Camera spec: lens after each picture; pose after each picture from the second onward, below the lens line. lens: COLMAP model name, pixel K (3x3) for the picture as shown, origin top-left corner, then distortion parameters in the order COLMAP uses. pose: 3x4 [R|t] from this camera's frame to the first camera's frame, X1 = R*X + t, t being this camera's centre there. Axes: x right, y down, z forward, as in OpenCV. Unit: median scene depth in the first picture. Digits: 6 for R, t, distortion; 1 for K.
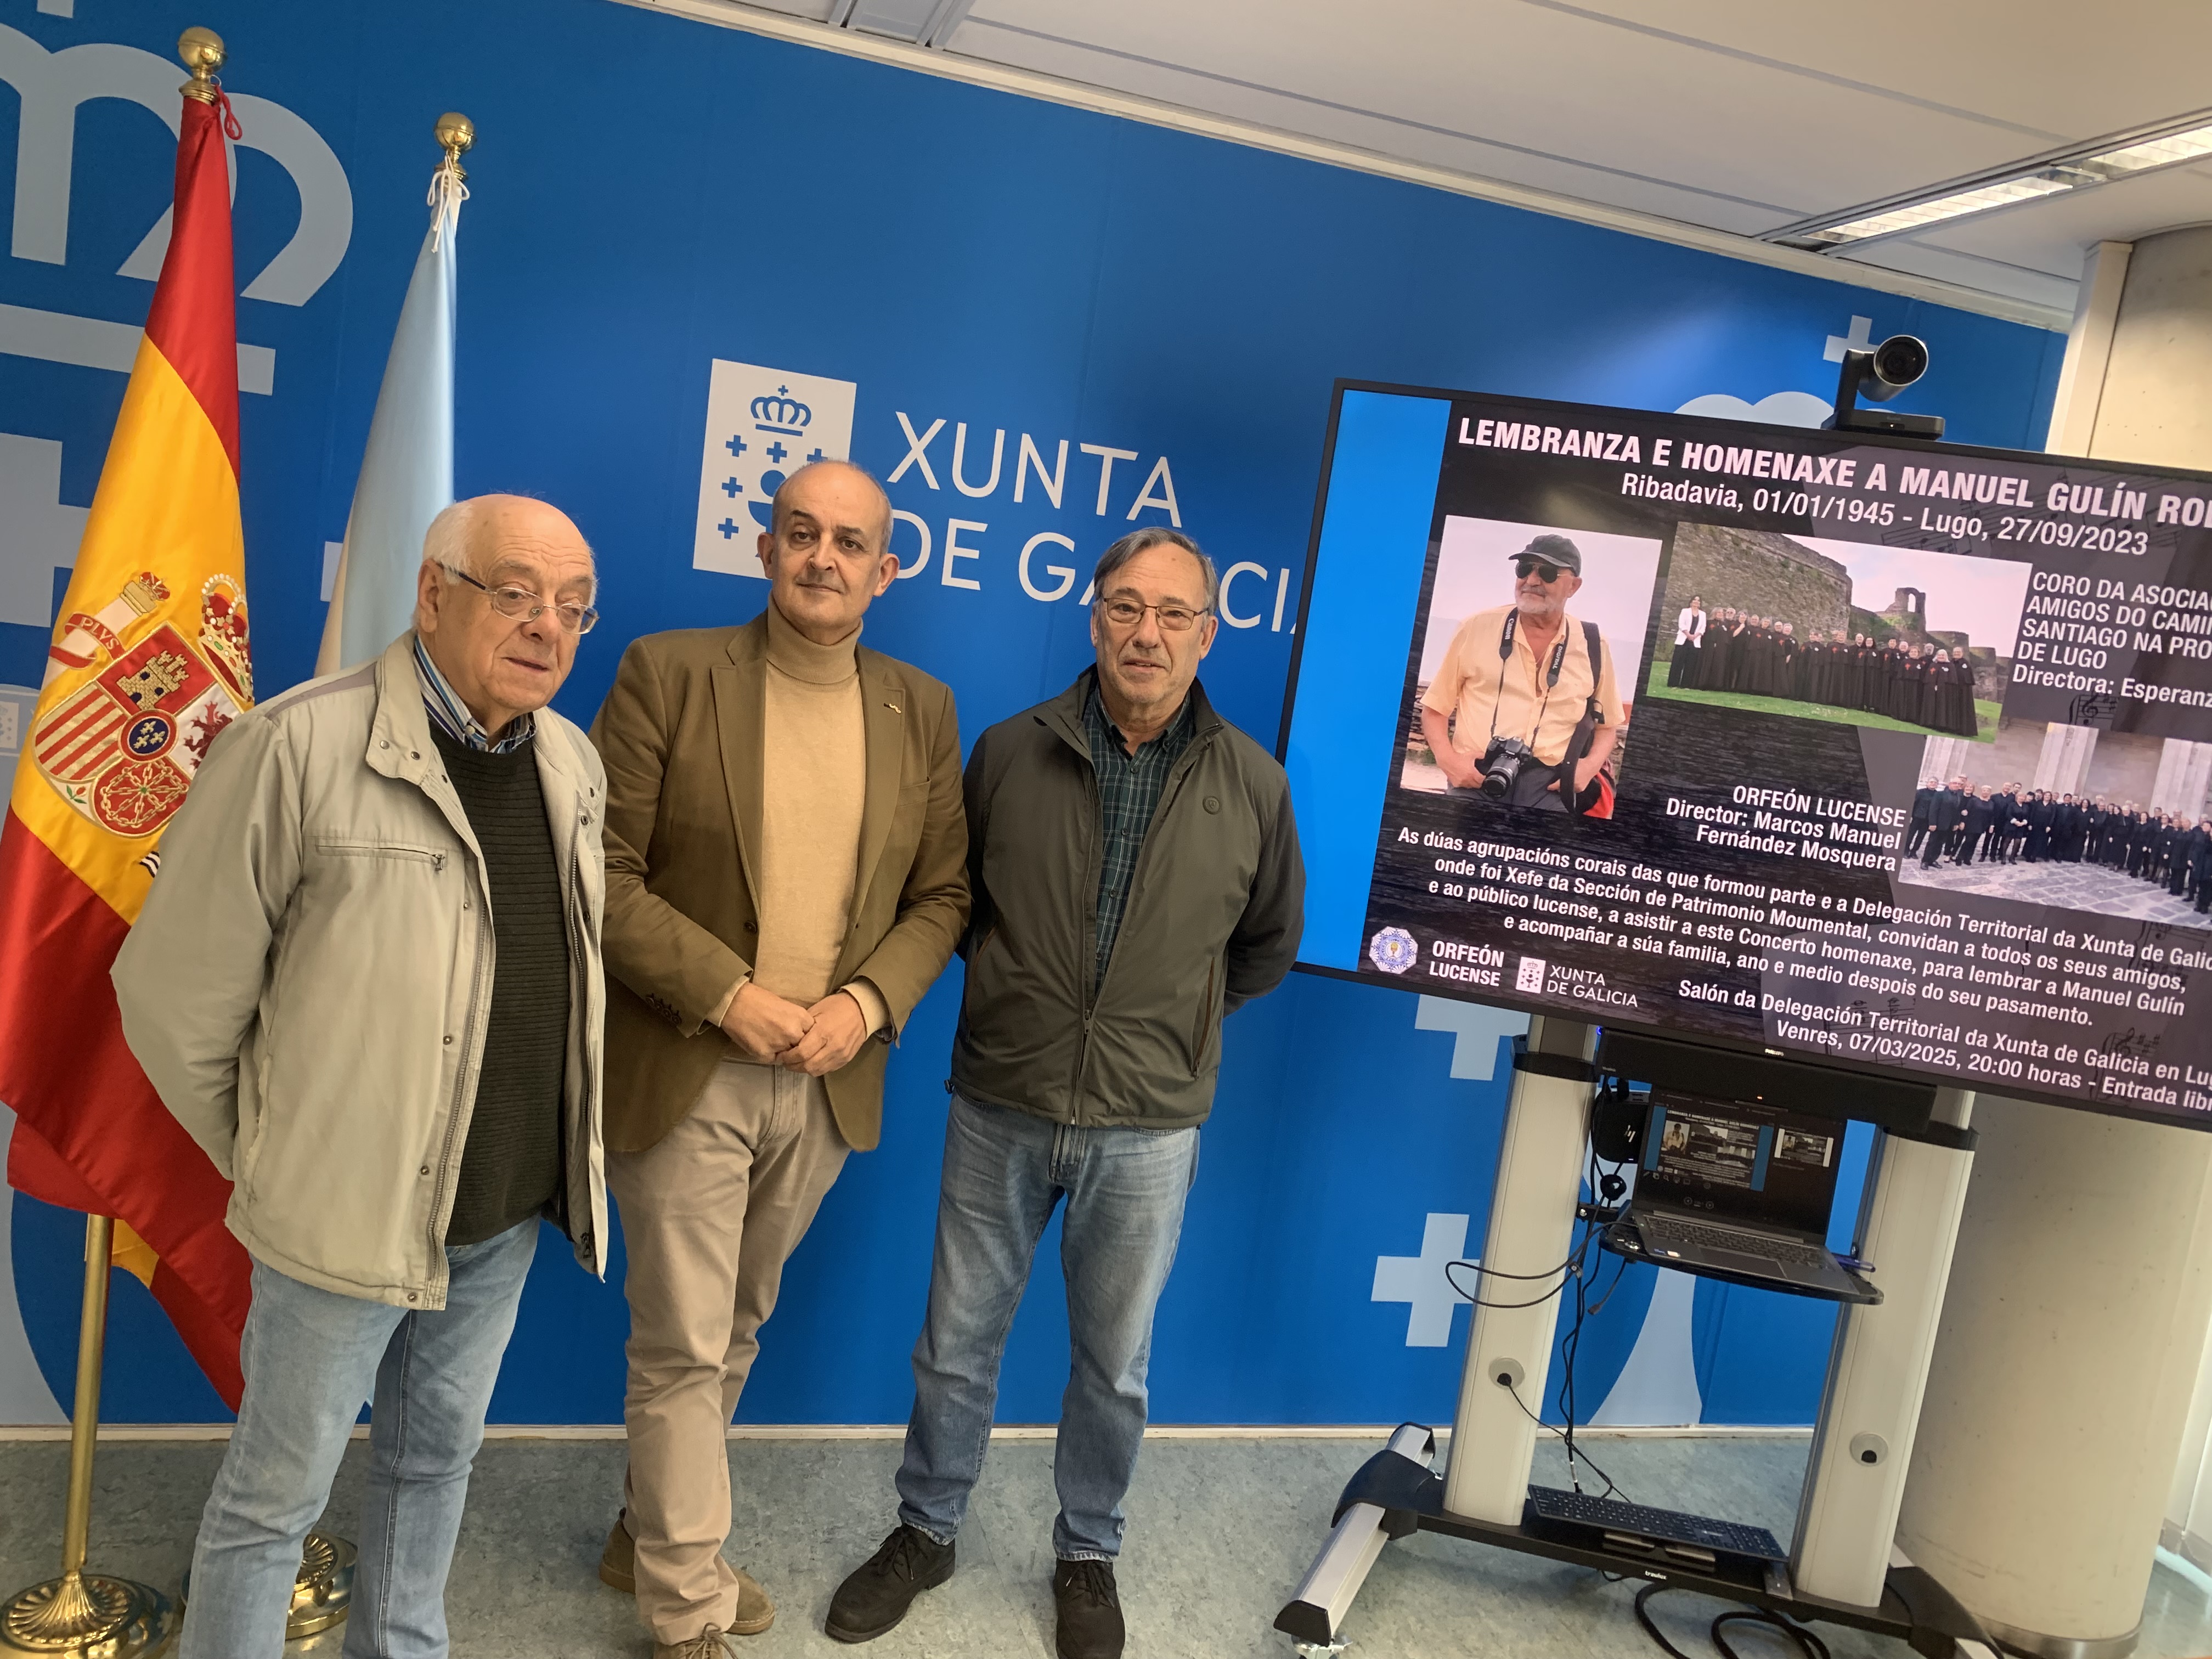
lens RADIAL K [[1658.3, 0, 1106.0], [0, 1658.3, 829.5], [0, 0, 1]] dist [-0.004504, -0.001026]
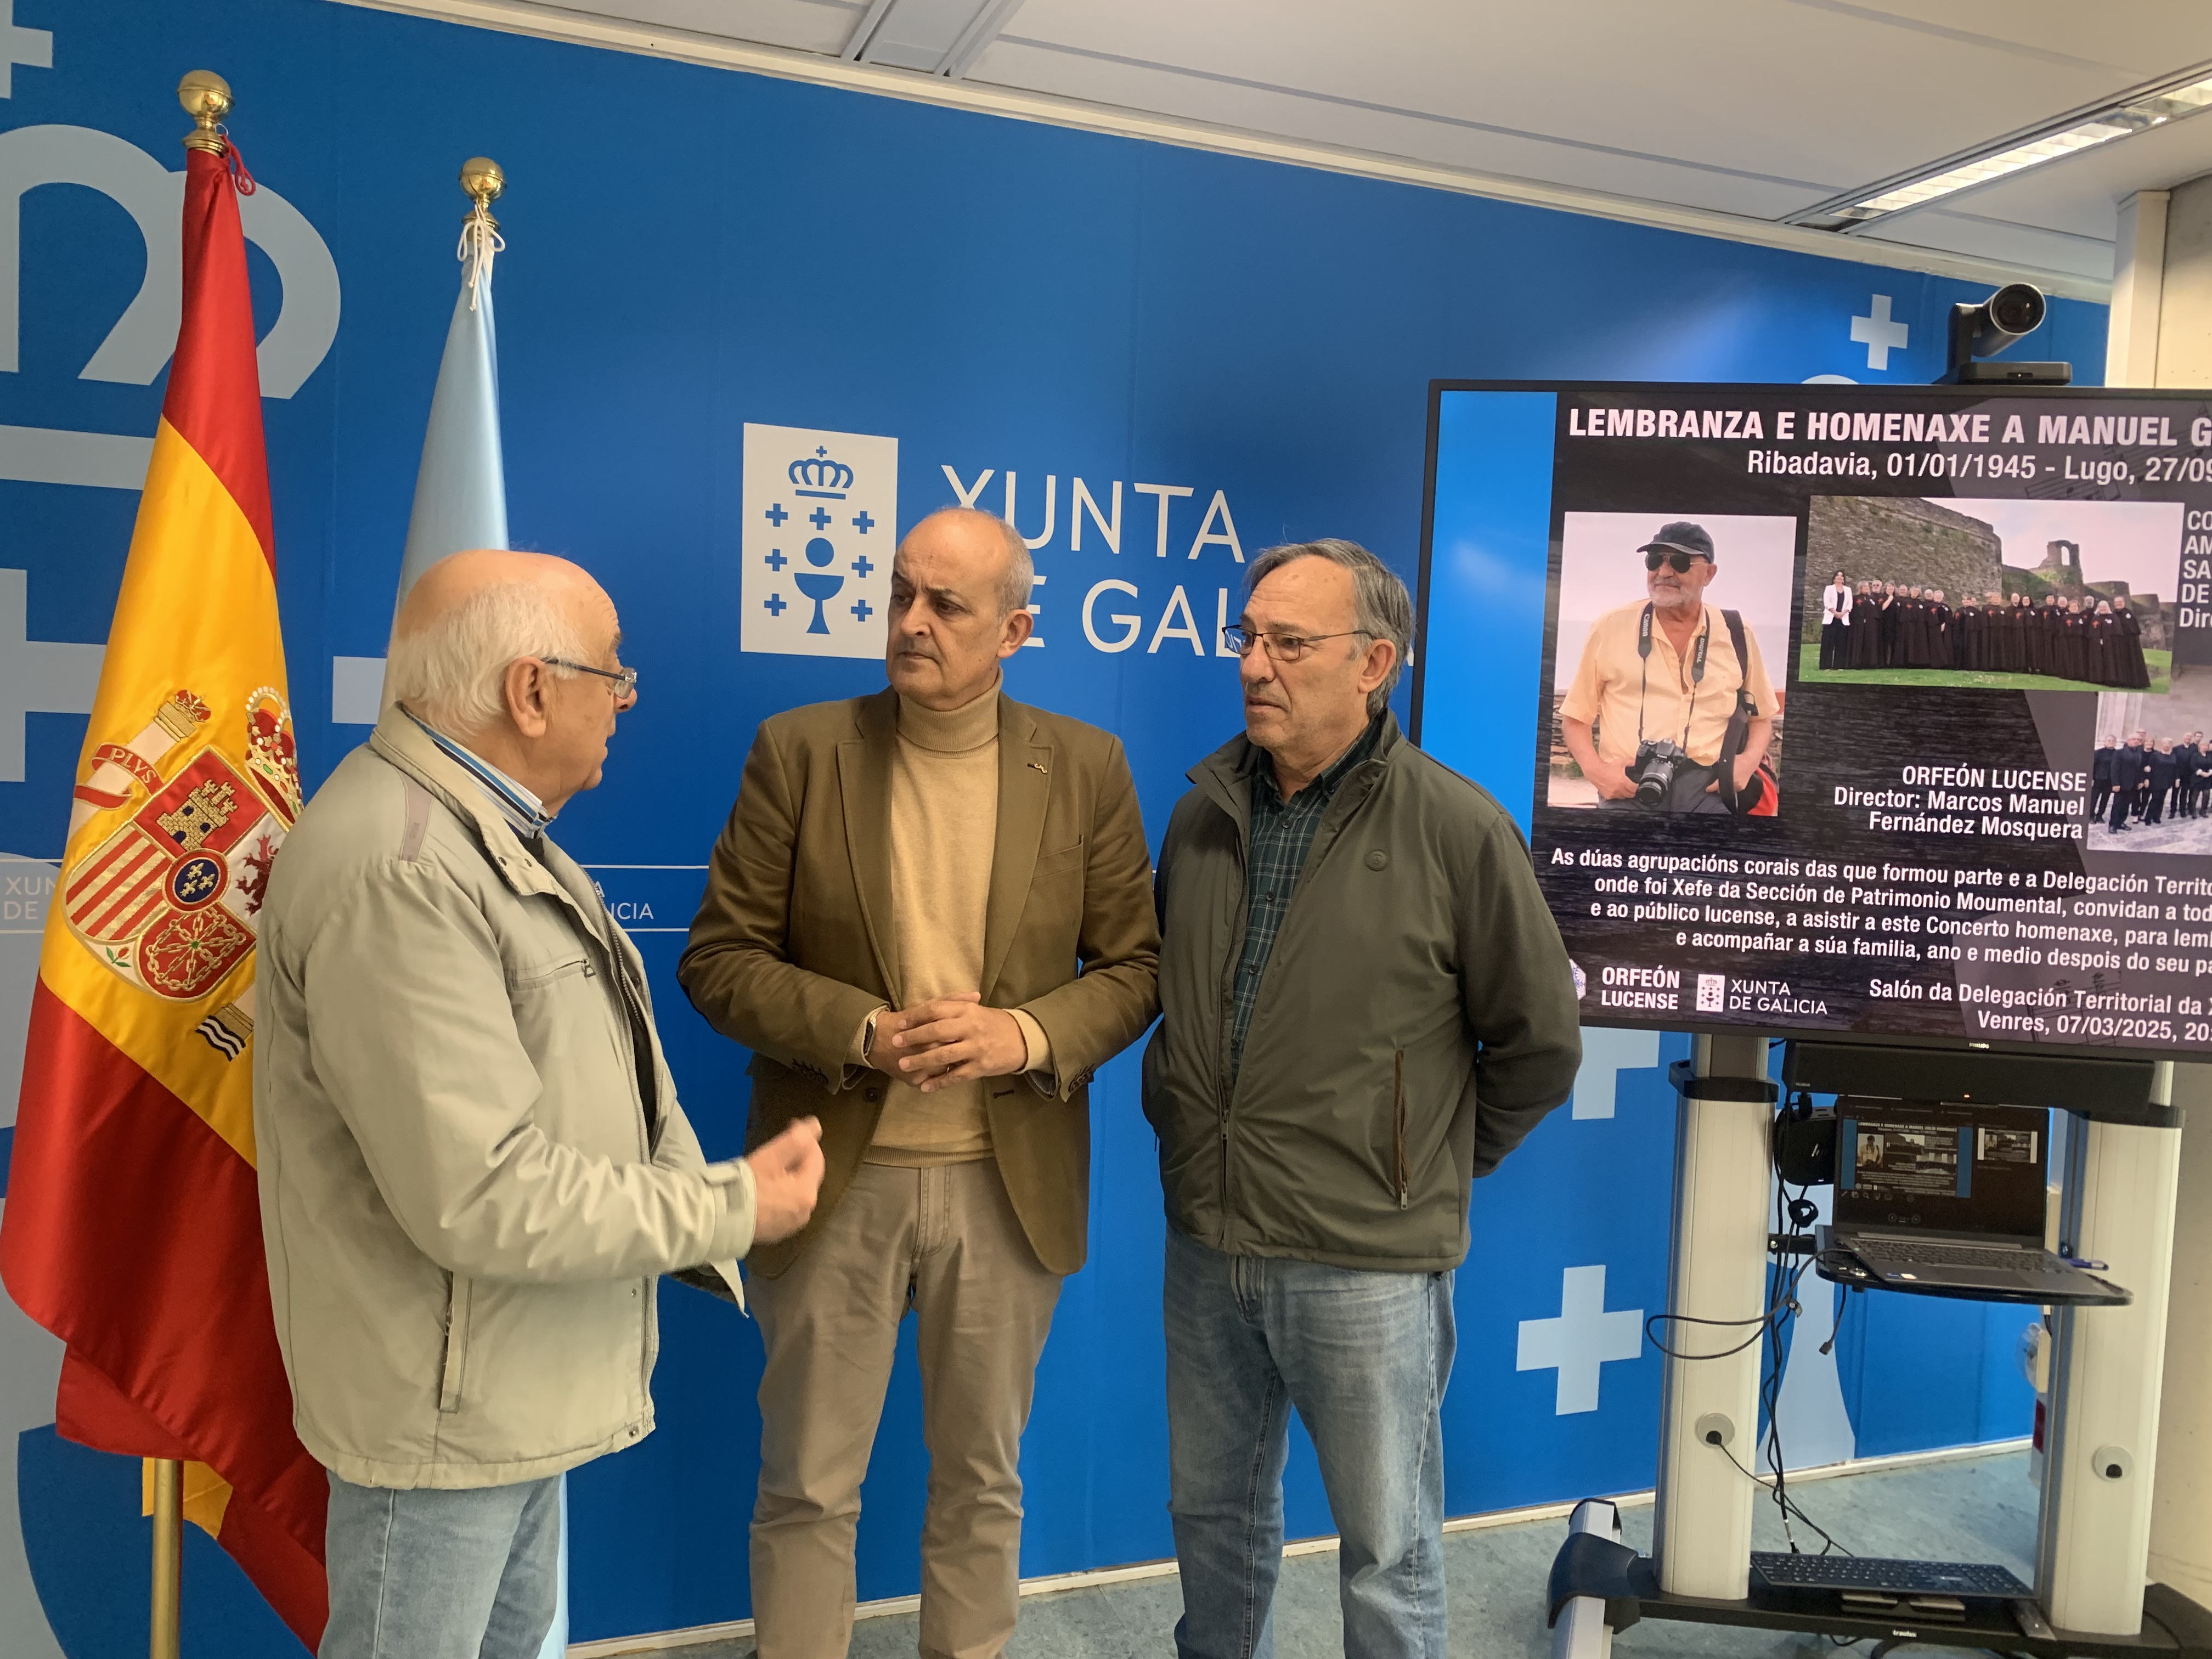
lens RADIAL K [[1653.9, 0, 1104.6], [0, 1653.9, 812.8], [0, 0, 1]] dist [-0.005968, 0.000778]
pose [[0.992137, -0.101936, 0.072611, -0.141500], [0.106379, 0.992502, -0.060196, 0.007913], [-0.065931, 0.067447, 0.995542, 0.099041]]
